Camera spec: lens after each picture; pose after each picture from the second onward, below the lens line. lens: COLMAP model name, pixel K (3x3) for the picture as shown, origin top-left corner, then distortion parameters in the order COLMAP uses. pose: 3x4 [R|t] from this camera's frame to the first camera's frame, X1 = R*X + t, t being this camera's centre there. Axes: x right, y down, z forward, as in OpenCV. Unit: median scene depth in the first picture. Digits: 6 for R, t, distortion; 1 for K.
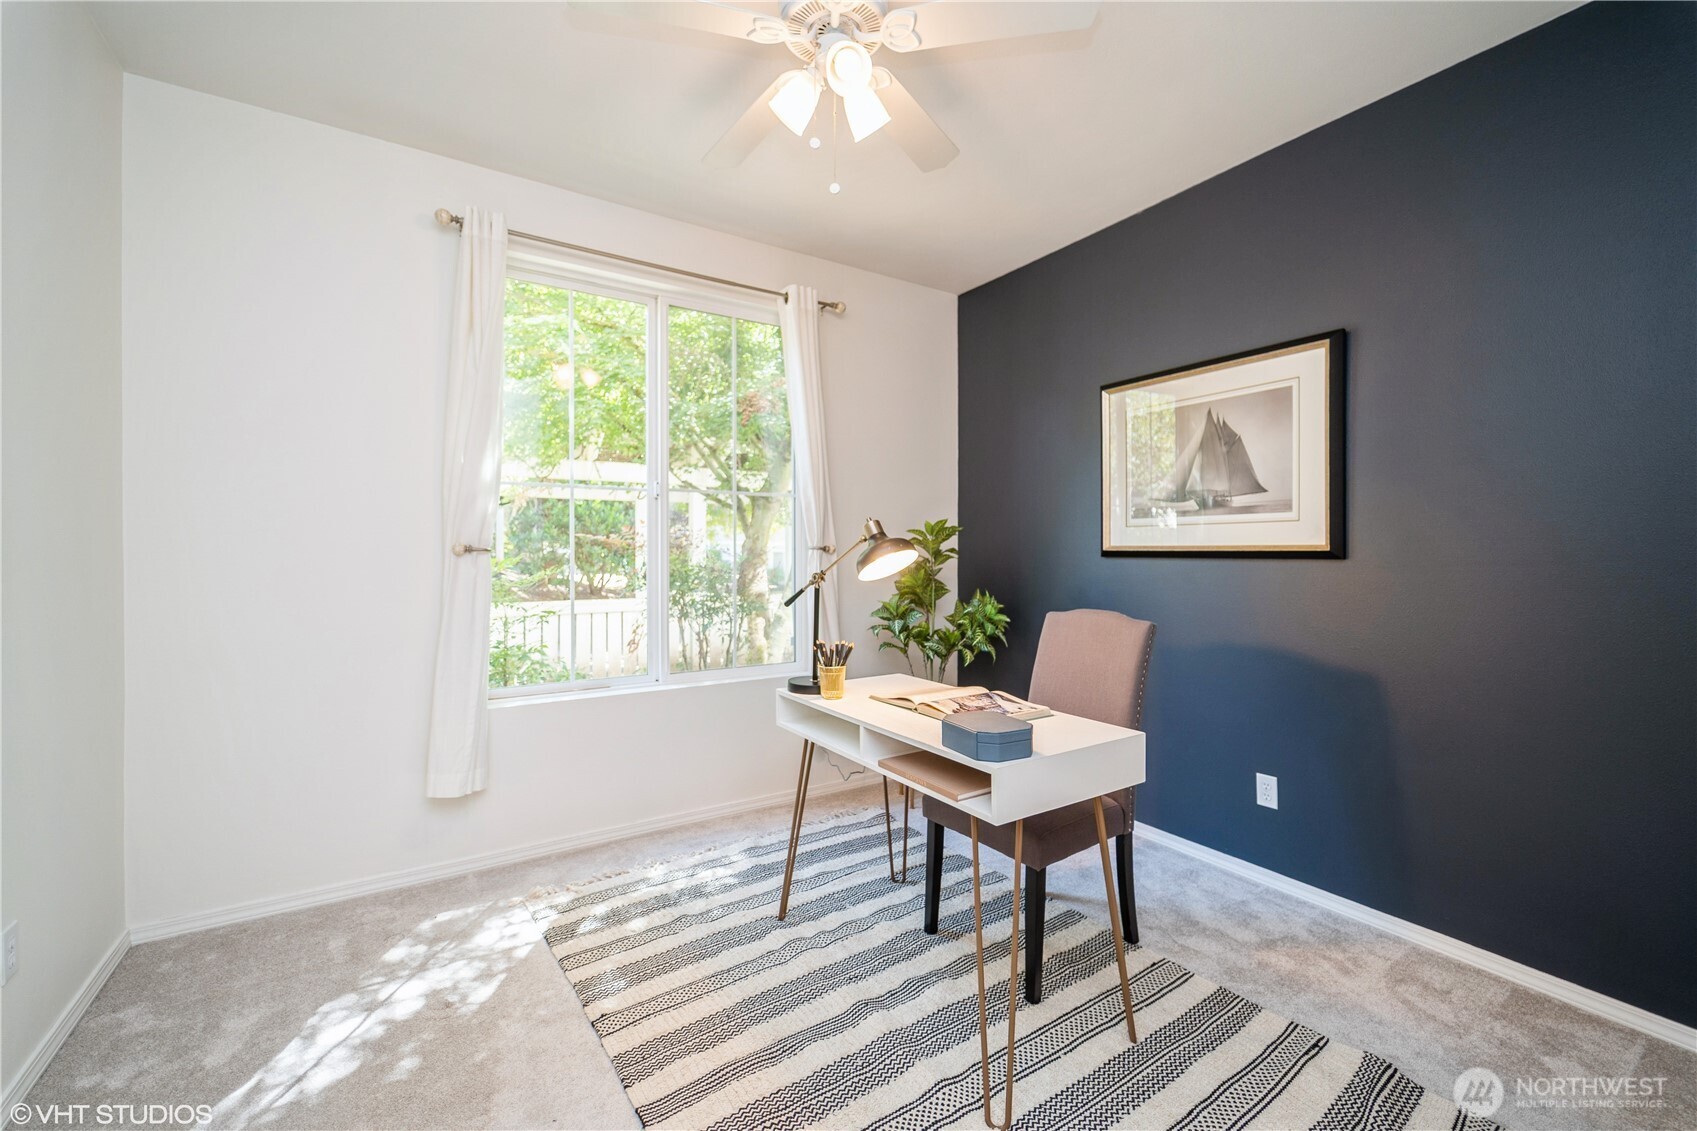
lens RADIAL K [[687.4, 0, 850.8], [0, 687.4, 568.0], [0, 0, 1]] dist [0.001402, -0.001191]
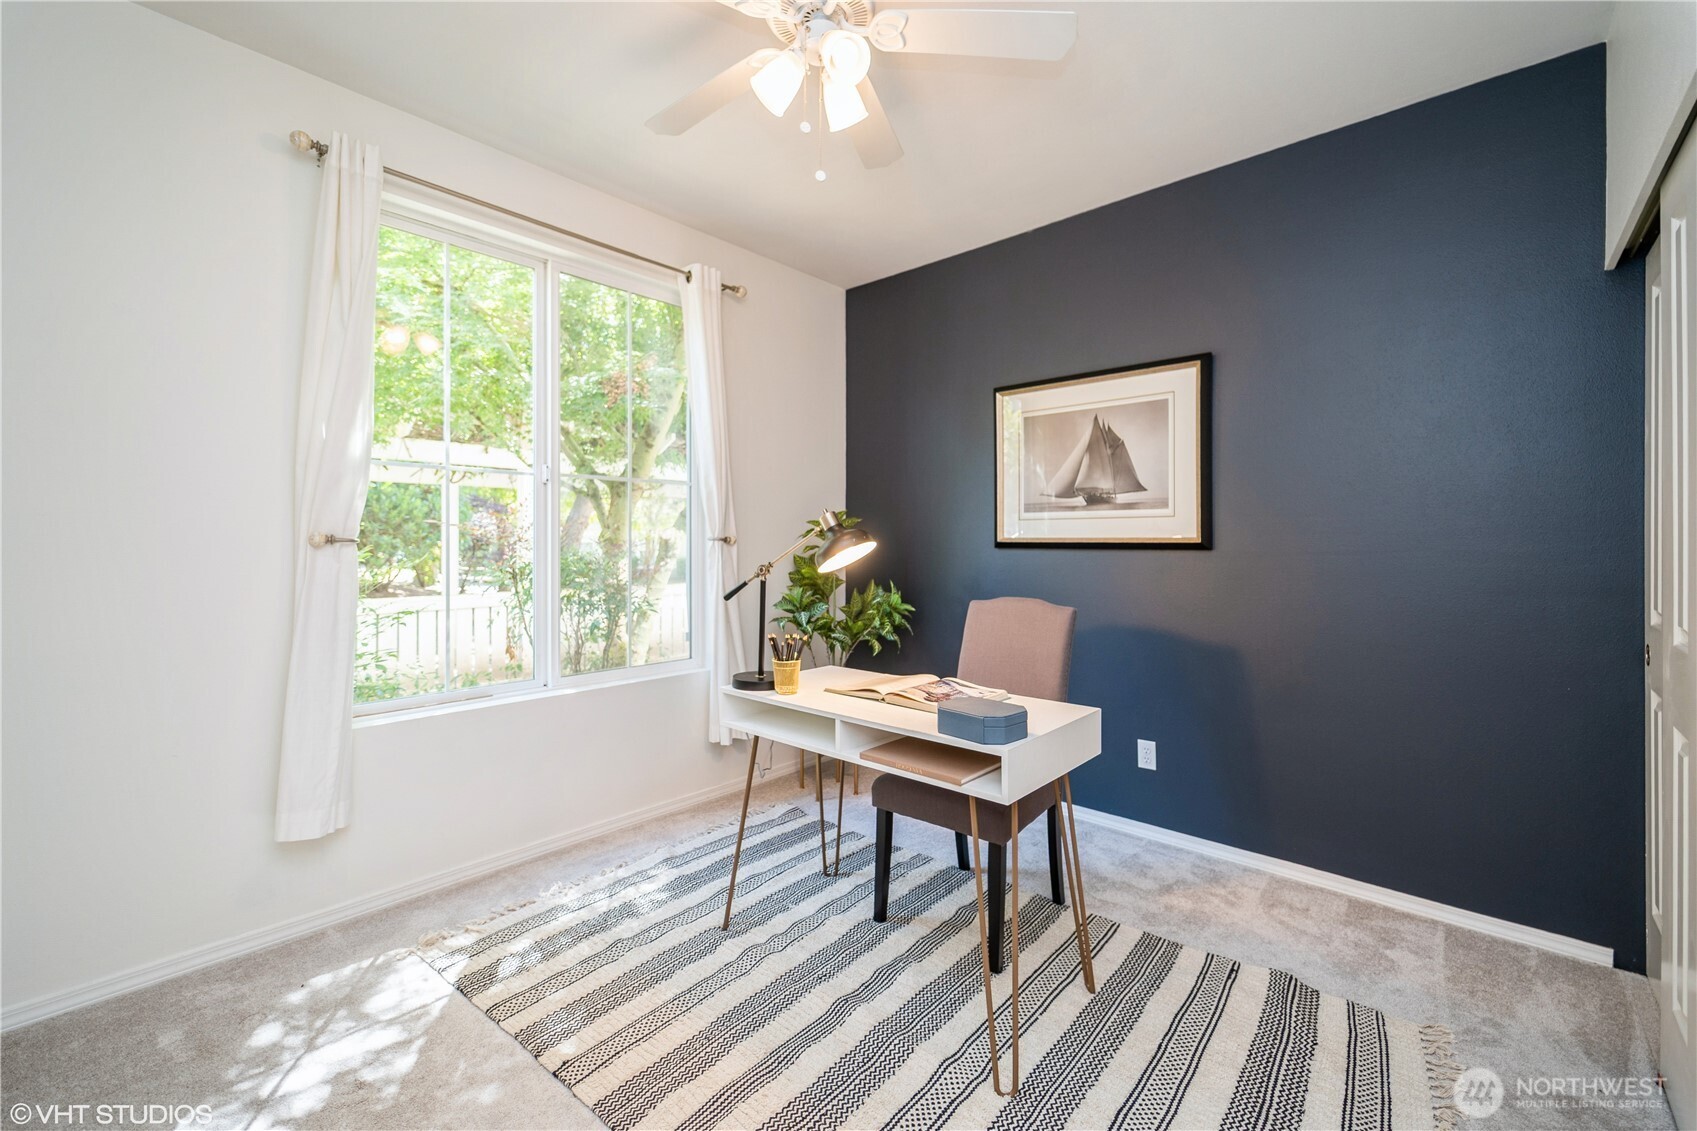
lens RADIAL K [[694.6, 0, 845.3], [0, 694.6, 553.5], [0, 0, 1]] dist [0.001625, -0.001318]
pose [[0.966413, -0.003276, 0.256975, -0.178808], [0.005152, 0.999965, -0.006627, -0.002032], [-0.256944, 0.007728, 0.966395, 0.021864]]
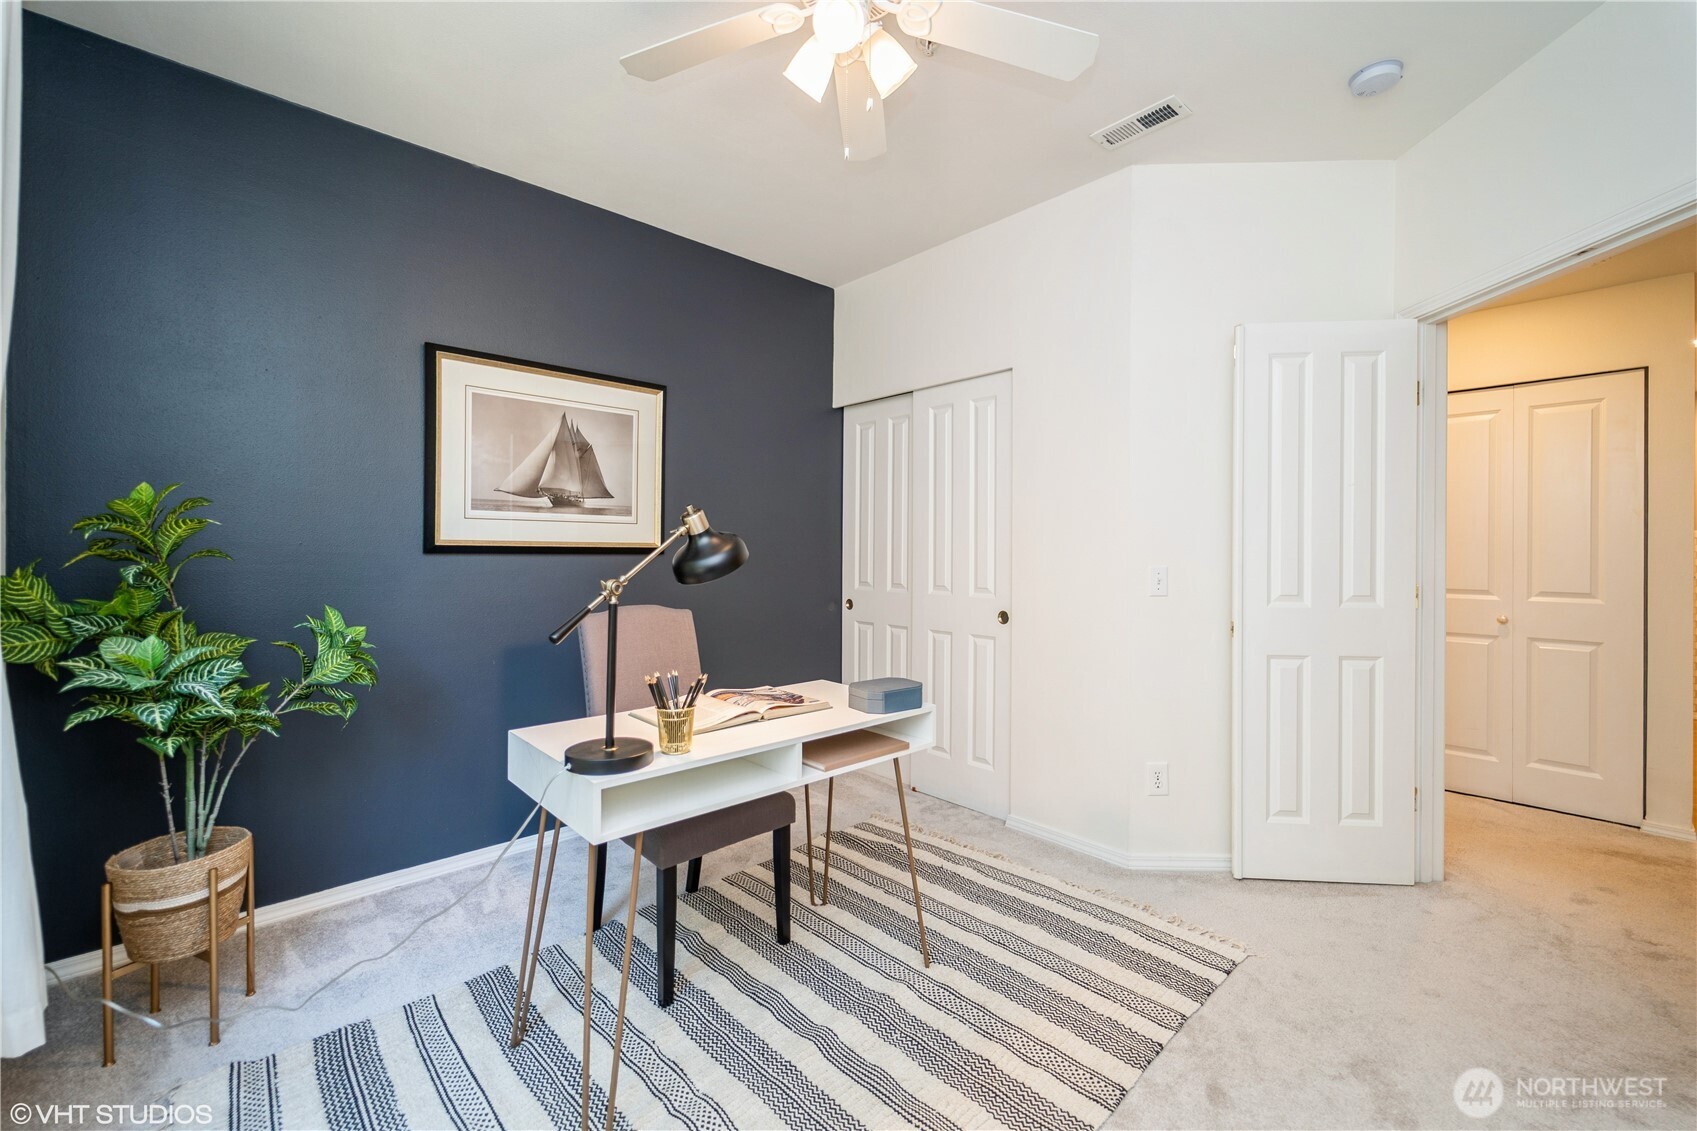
lens RADIAL K [[691.1, 0, 855.4], [0, 691.1, 561.8], [0, 0, 1]] dist [0.004991, -0.003175]
pose [[-0.177421, -0.015672, 0.984010, -0.680752], [0.019065, 0.999631, 0.019358, -0.016258], [-0.983950, 0.022195, -0.177057, 0.841066]]
